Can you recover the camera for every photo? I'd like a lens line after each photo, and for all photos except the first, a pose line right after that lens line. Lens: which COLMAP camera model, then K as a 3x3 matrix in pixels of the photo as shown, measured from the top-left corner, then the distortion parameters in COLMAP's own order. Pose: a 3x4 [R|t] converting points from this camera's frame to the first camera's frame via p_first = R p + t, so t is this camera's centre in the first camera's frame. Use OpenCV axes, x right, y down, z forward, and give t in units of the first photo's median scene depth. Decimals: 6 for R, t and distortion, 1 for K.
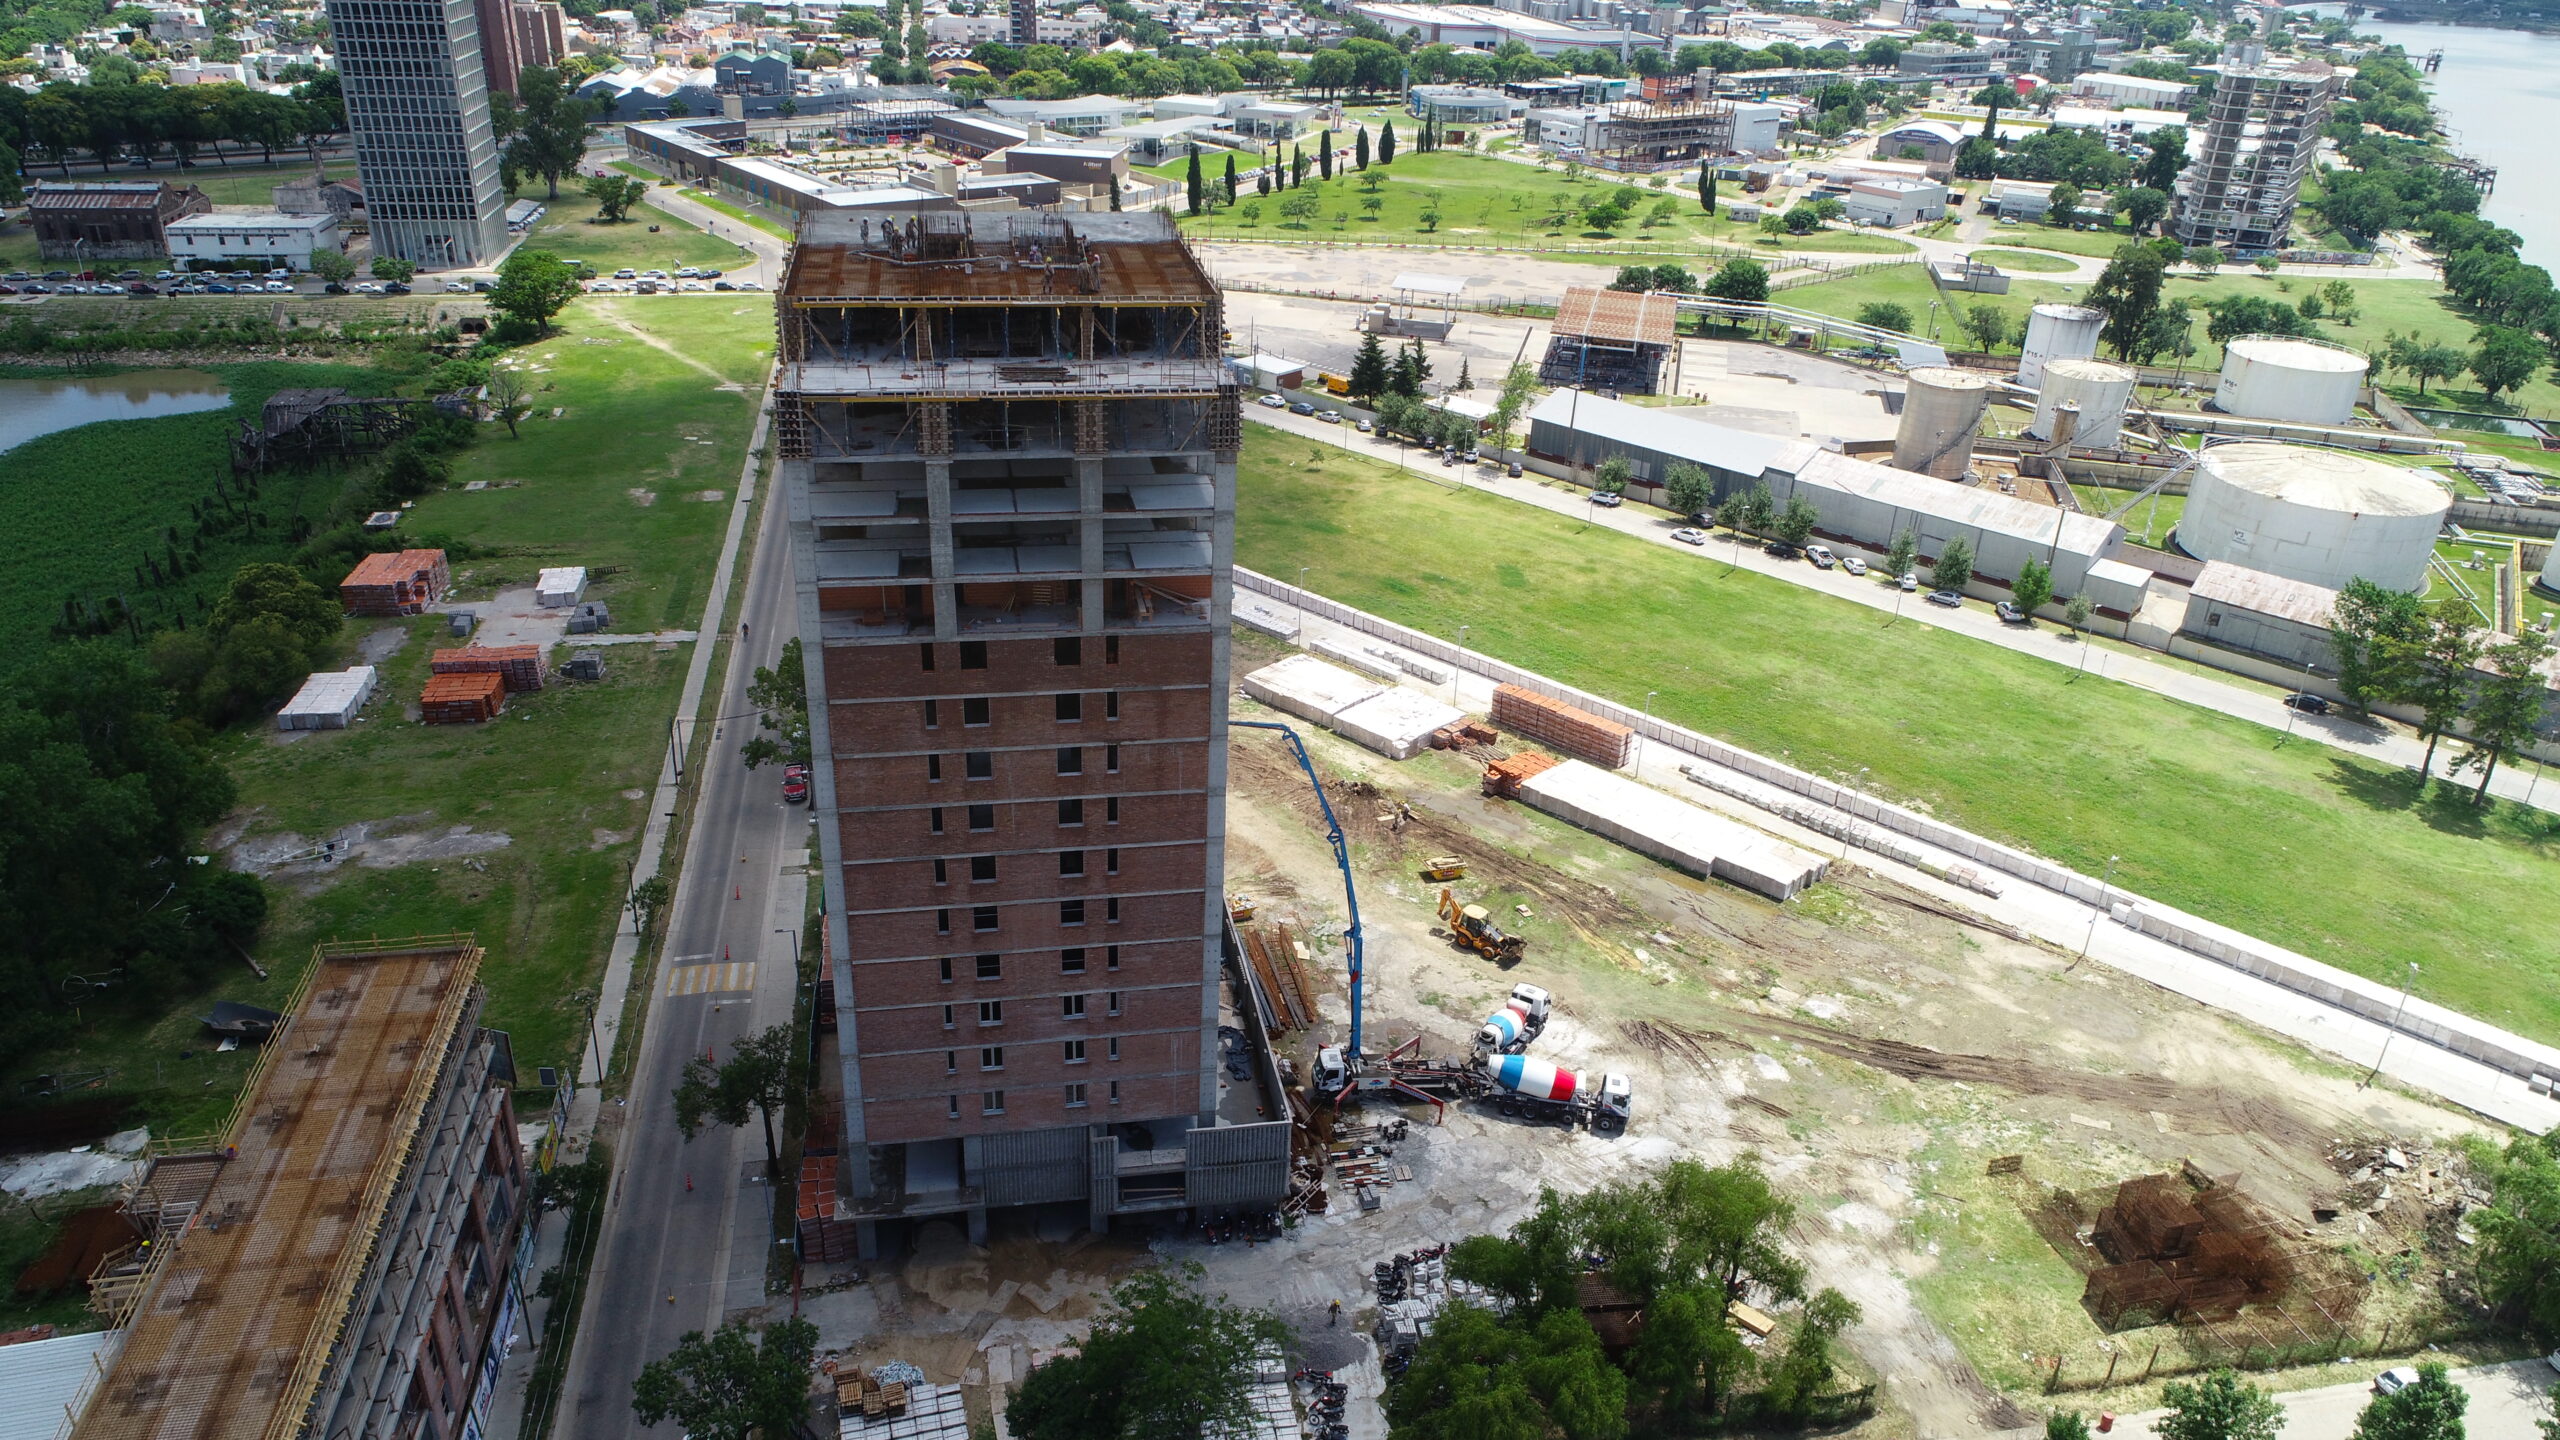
lens RADIAL K [[1713.6, 0, 1276.4], [0, 1713.6, 727.1], [0, 0, 1]] dist [-0.000907, -0.005677]
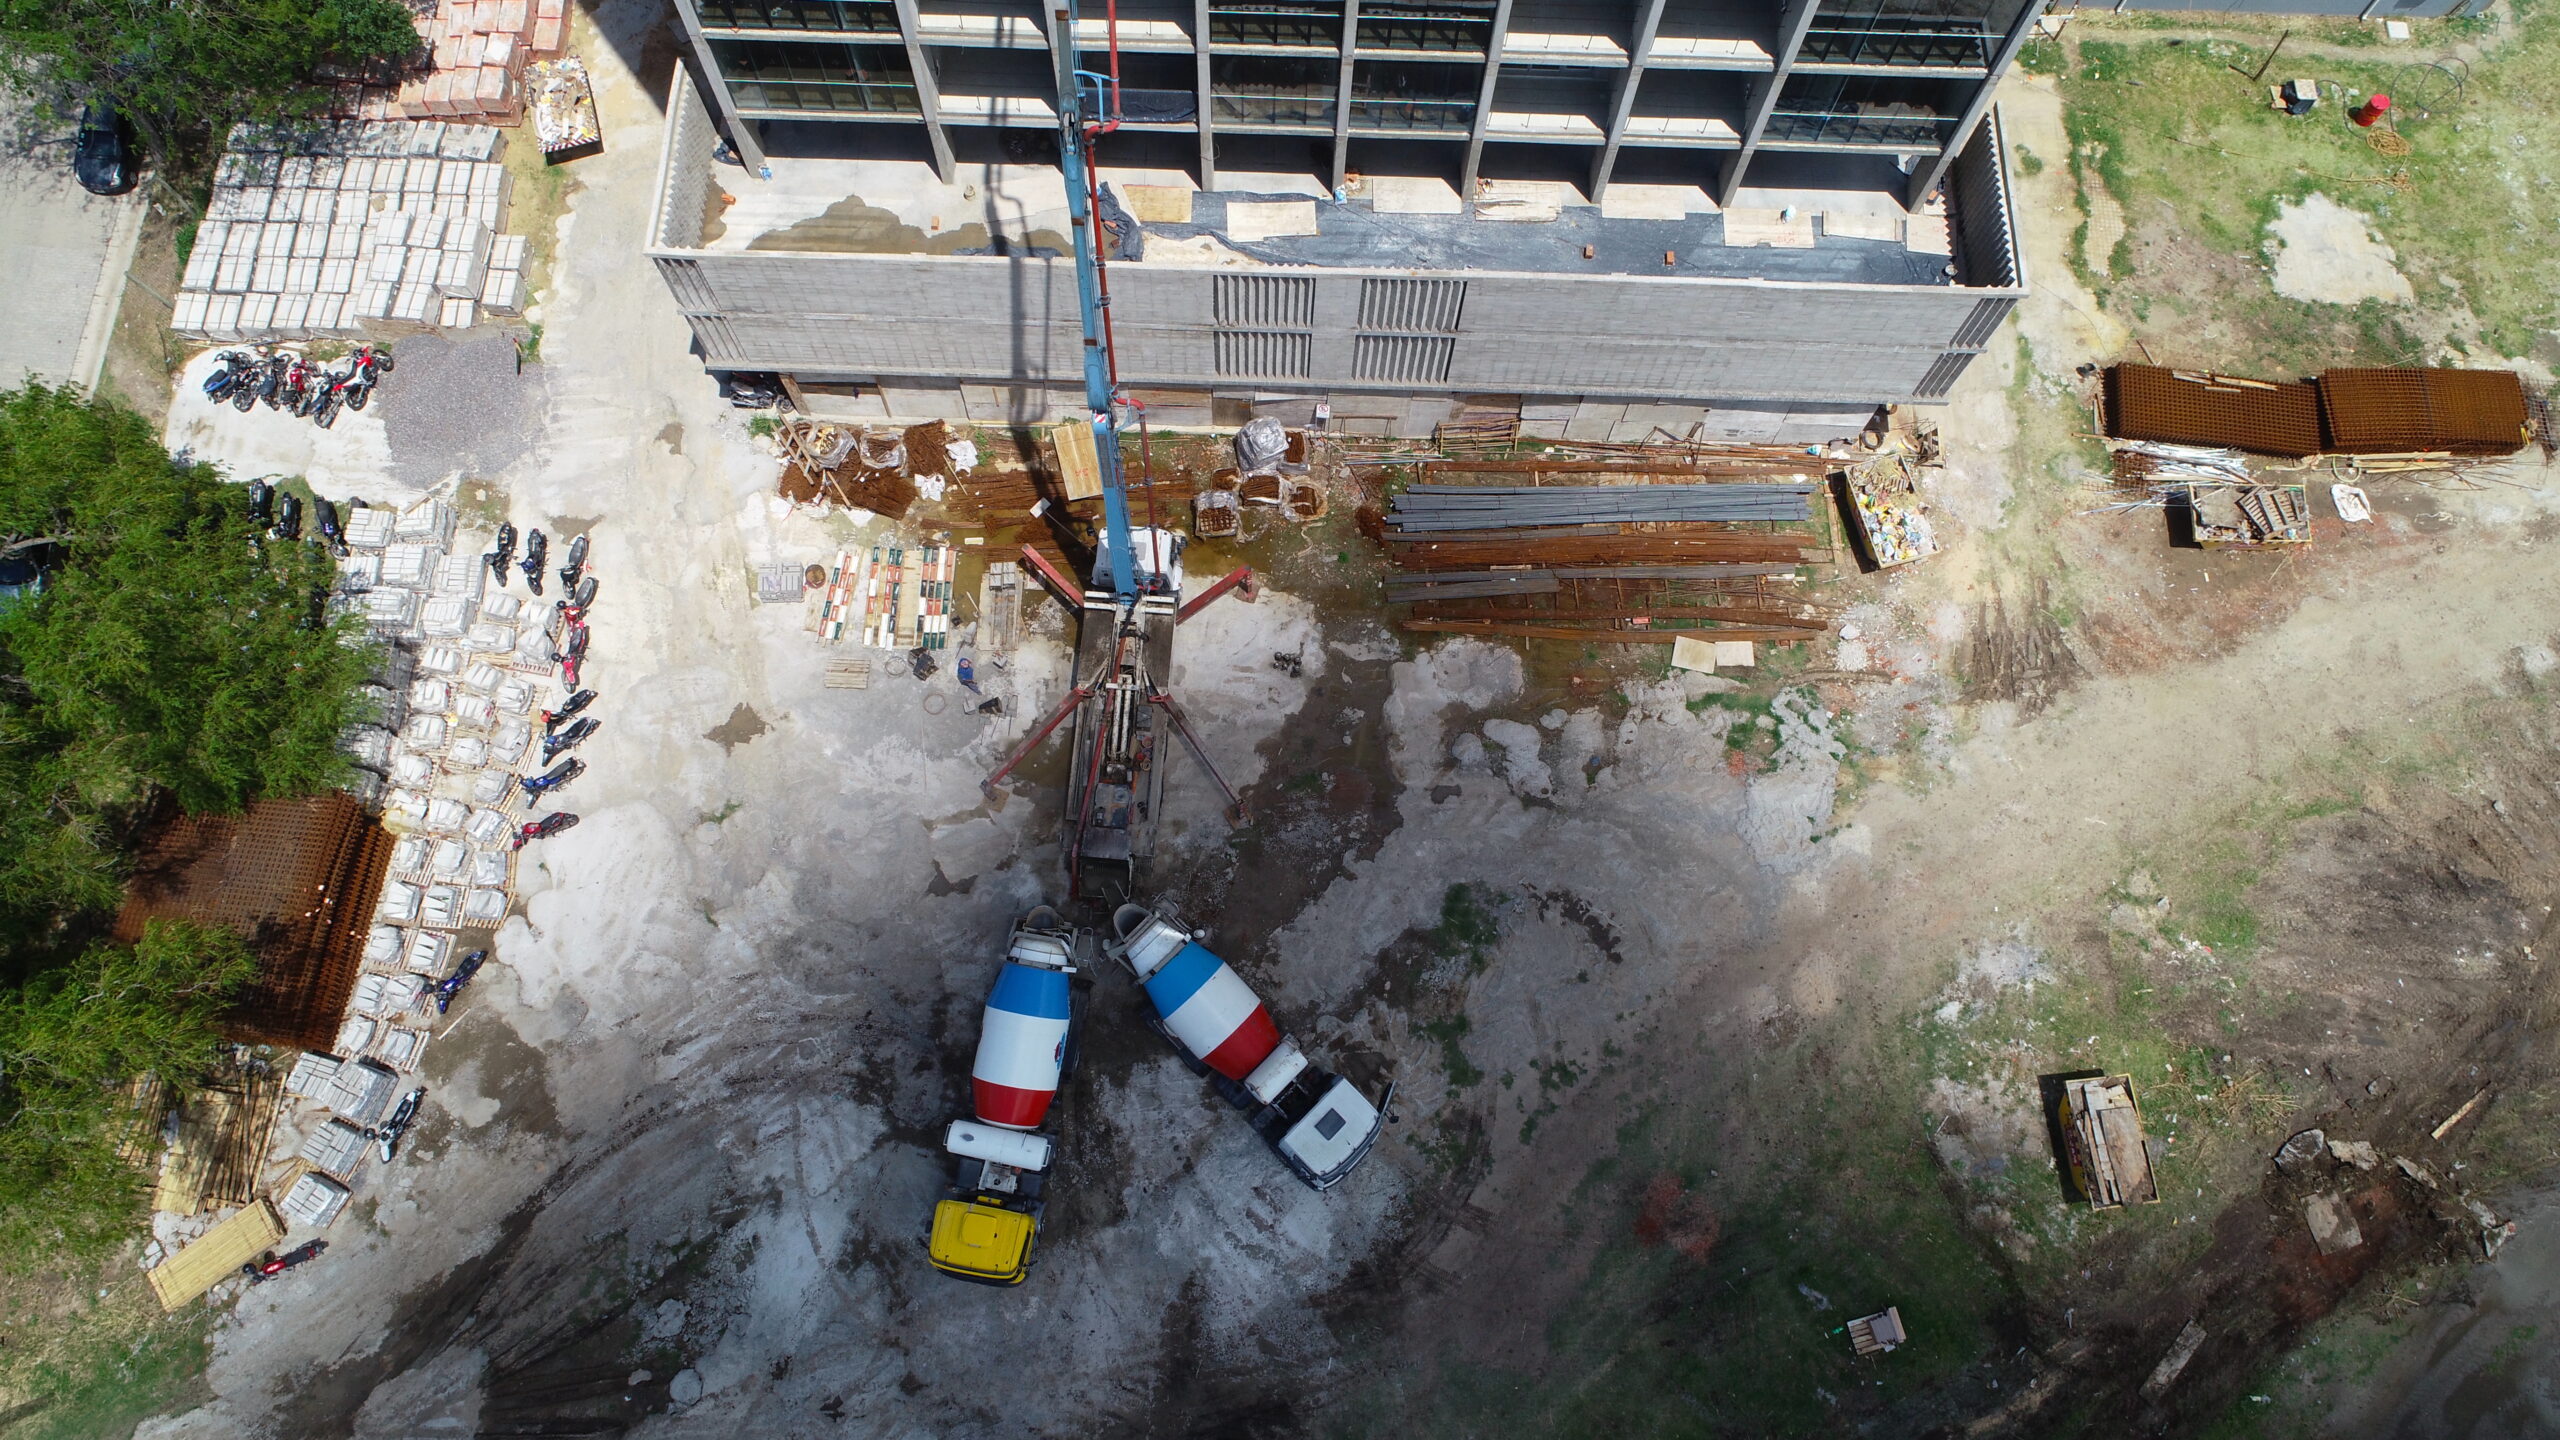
lens RADIAL K [[1709.4, 0, 1277.7], [0, 1709.4, 726.4], [0, 0, 1]] dist [-0.001760, -0.001508]
pose [[-0.205765, 0.910120, -0.359642, 0.107039], [-0.462966, 0.233245, 0.855137, -0.086038], [0.862162, 0.342459, 0.373361, 0.436141]]
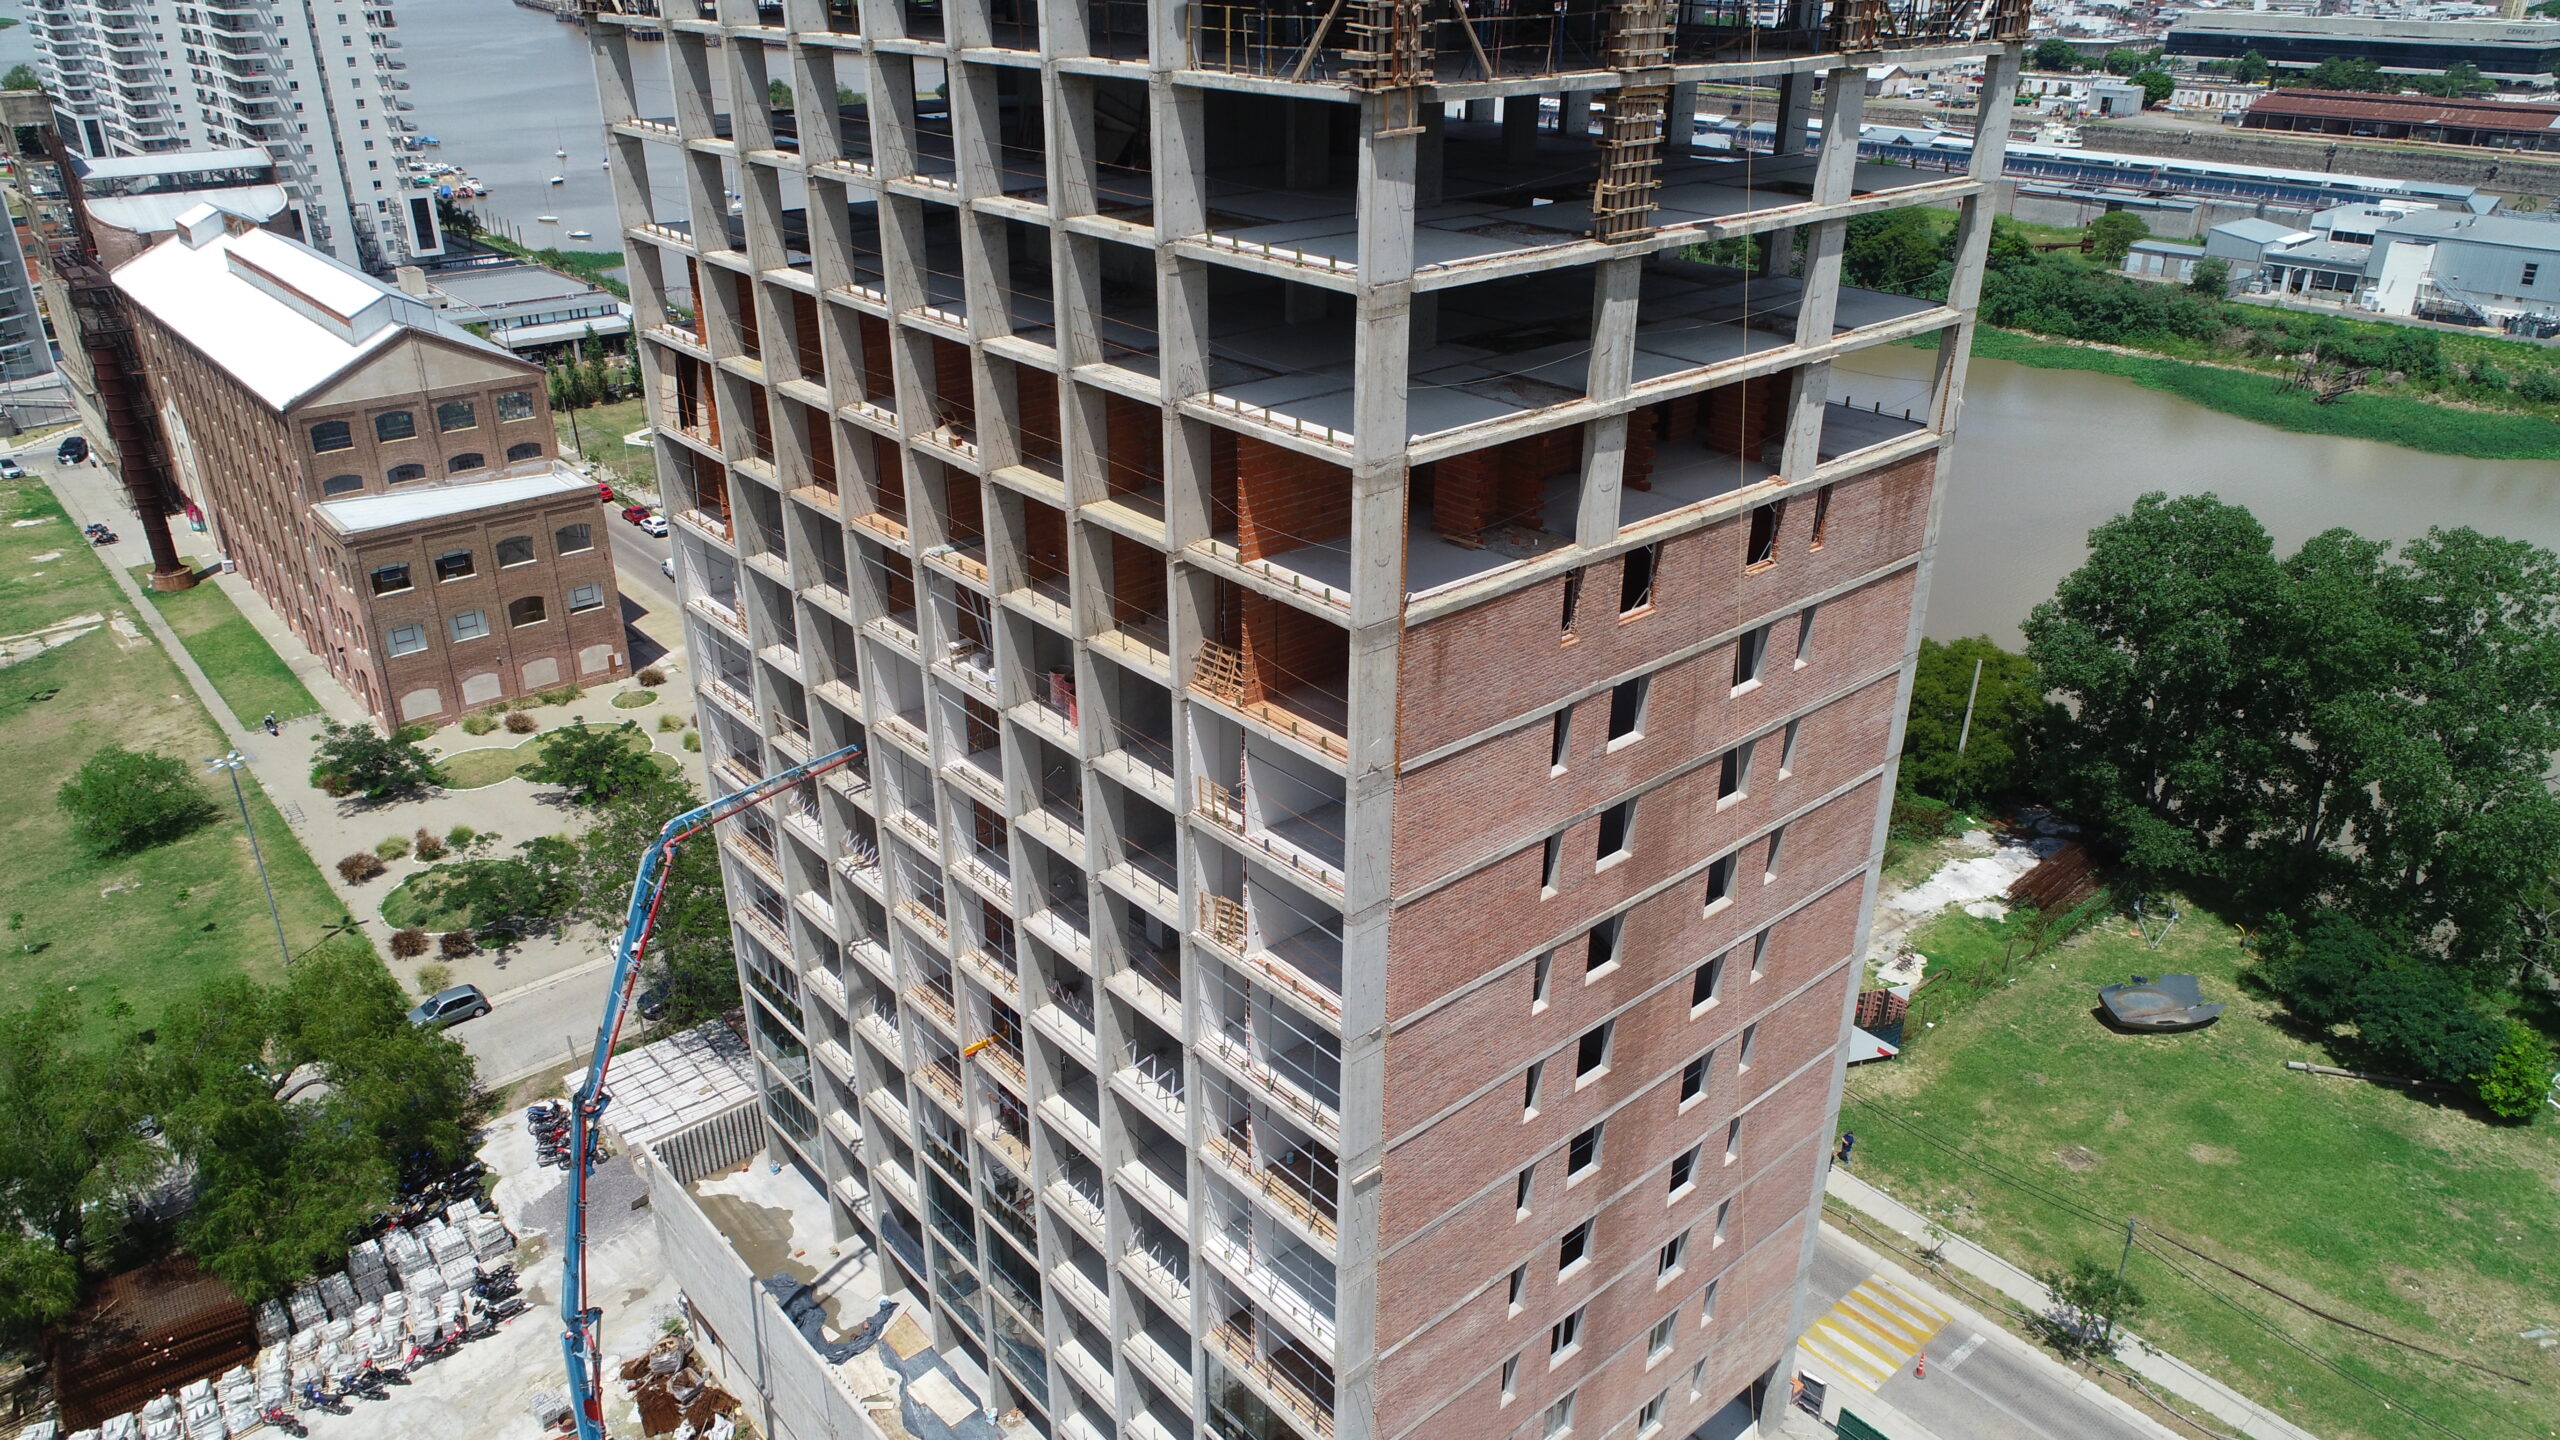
lens RADIAL K [[1709.4, 0, 1277.7], [0, 1709.4, 726.4], [0, 0, 1]] dist [-0.001760, -0.001508]
pose [[-0.862586, 0.178450, -0.473392, 0.034518], [-0.257604, 0.650410, 0.714568, -0.175701], [0.435414, 0.738324, -0.515066, 0.569128]]
